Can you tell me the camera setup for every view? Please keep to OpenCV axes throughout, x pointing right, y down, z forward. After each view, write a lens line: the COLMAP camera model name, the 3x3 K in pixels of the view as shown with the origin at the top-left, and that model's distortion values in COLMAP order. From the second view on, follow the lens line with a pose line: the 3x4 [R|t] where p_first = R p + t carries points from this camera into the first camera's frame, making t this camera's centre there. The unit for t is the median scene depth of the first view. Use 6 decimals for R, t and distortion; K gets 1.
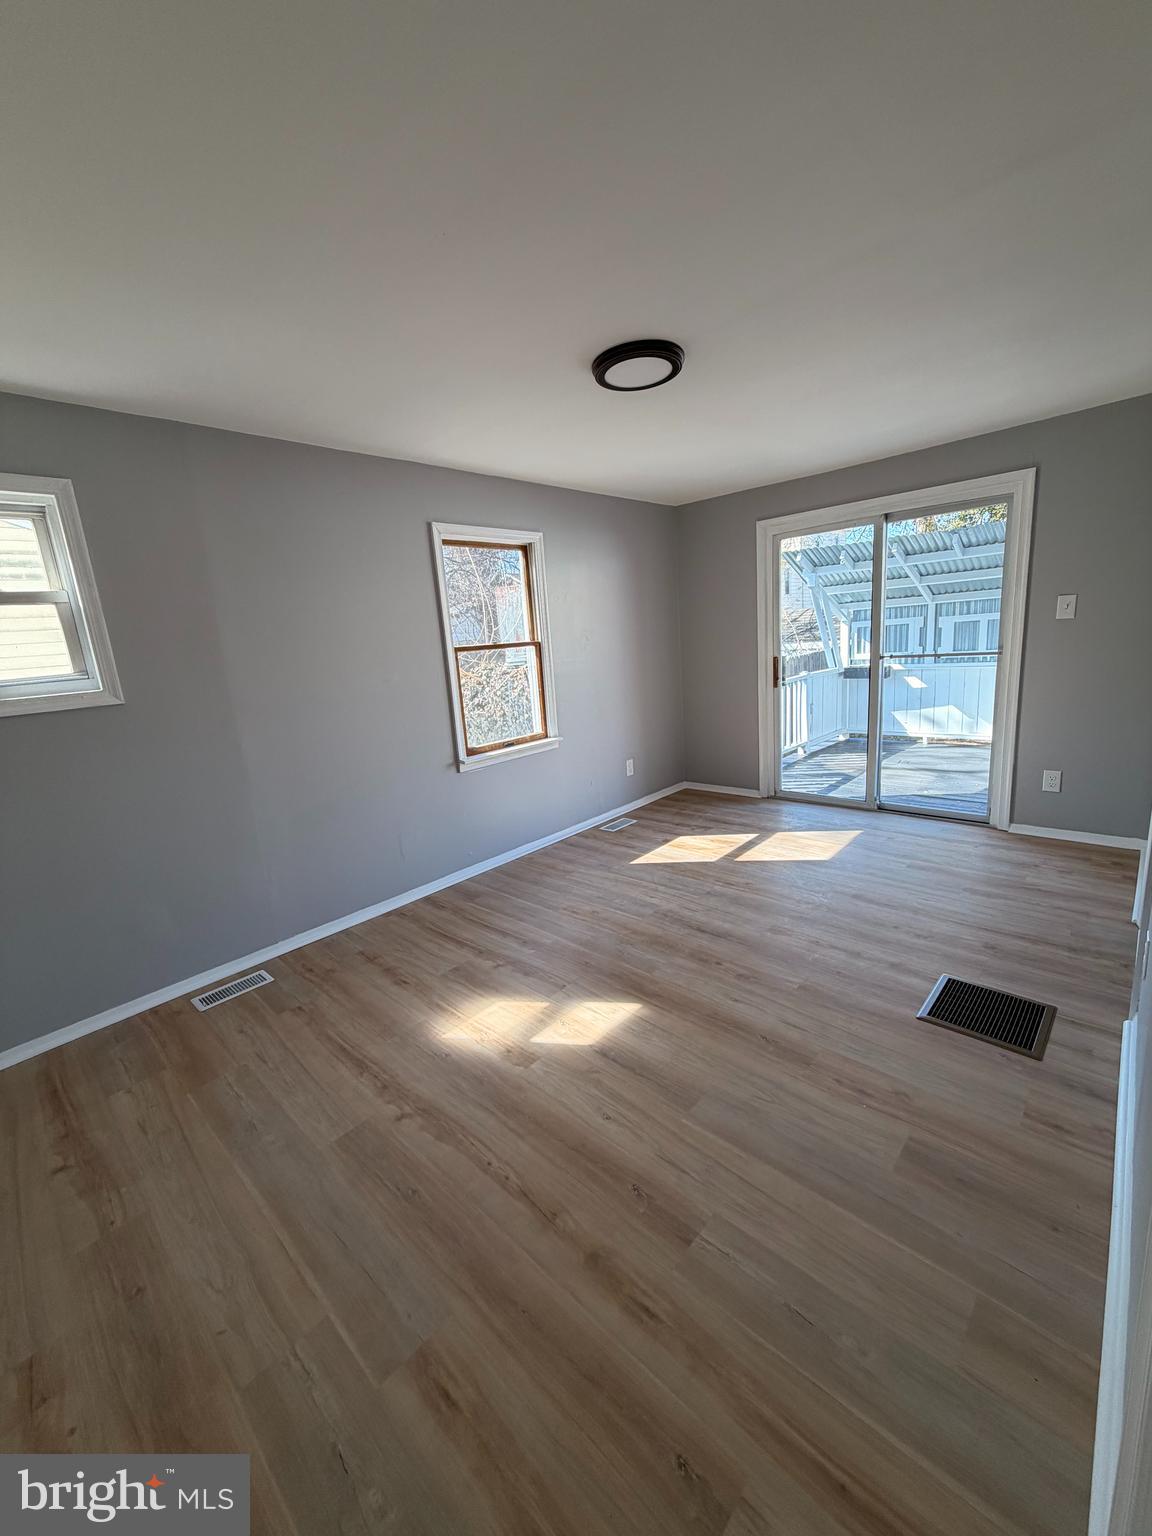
lens RADIAL K [[618.4, 0, 576.0], [0, 618.4, 768.0], [0, 0, 1]] dist [0.000609, 0.000053]
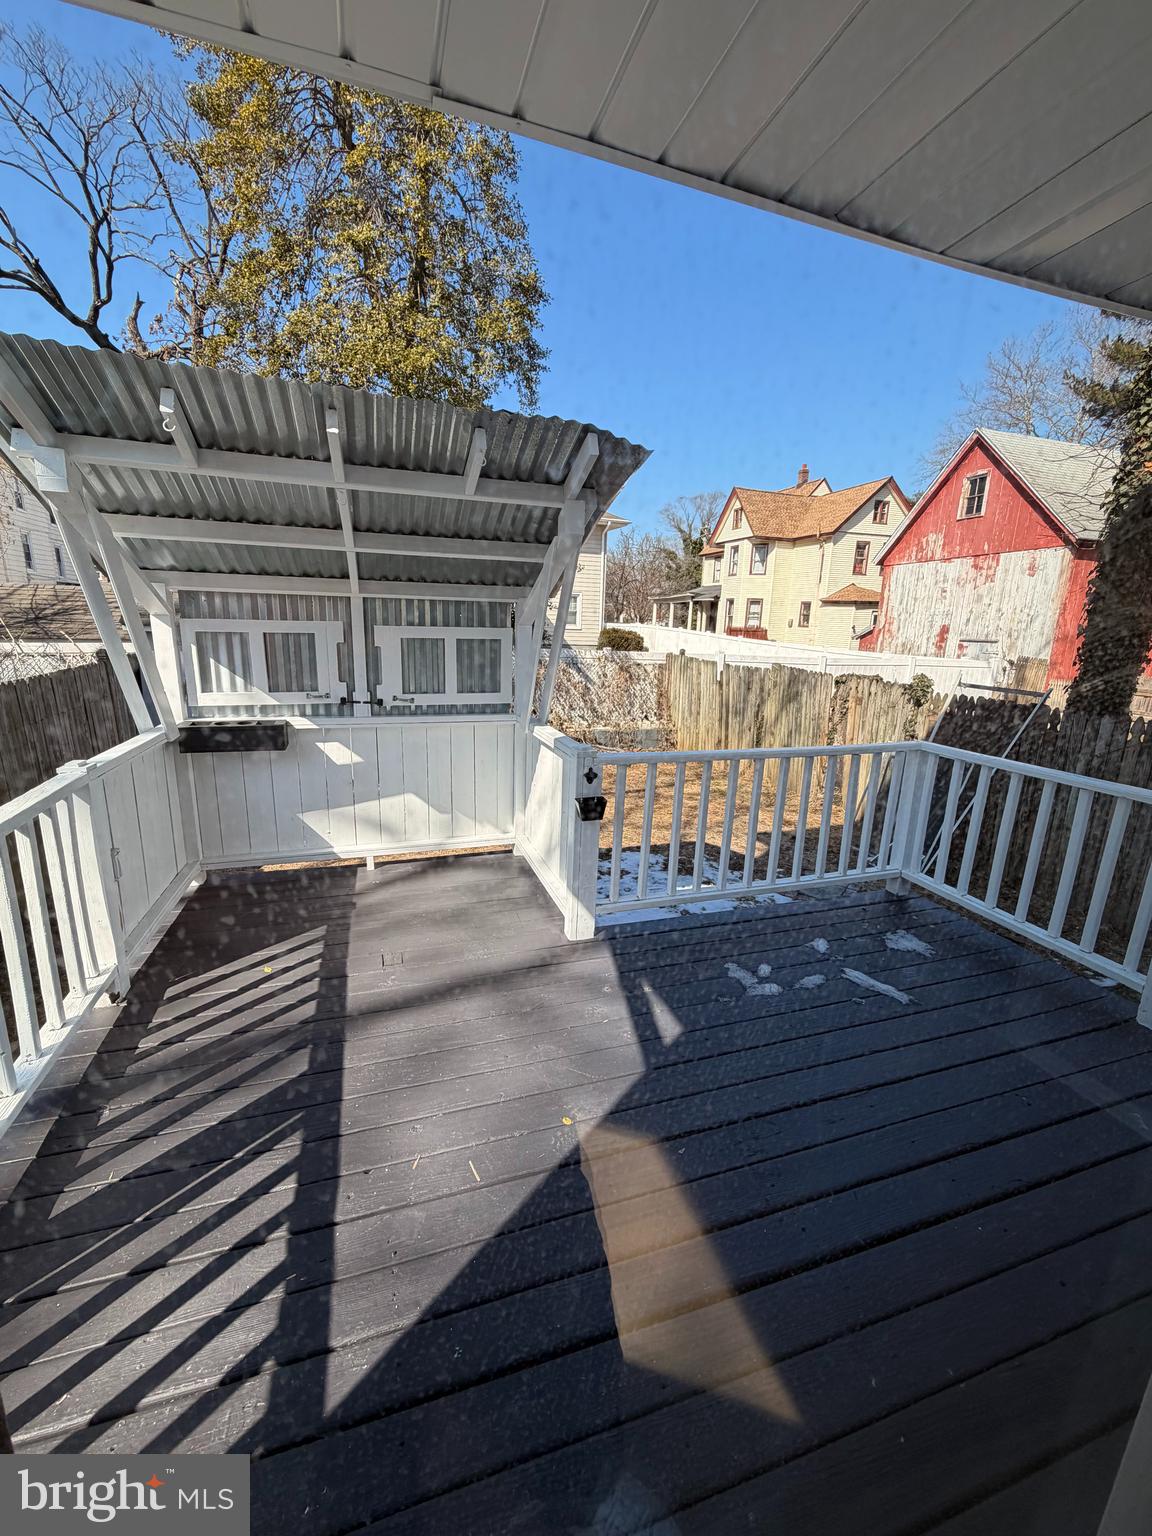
lens RADIAL K [[618.4, 0, 576.0], [0, 618.4, 768.0], [0, 0, 1]] dist [0.000609, 0.000053]
pose [[0.474988, -0.110998, 0.872964, 0.206680], [0.112550, 0.991529, 0.064834, -0.139681], [-0.872765, 0.067456, 0.483457, 0.603149]]
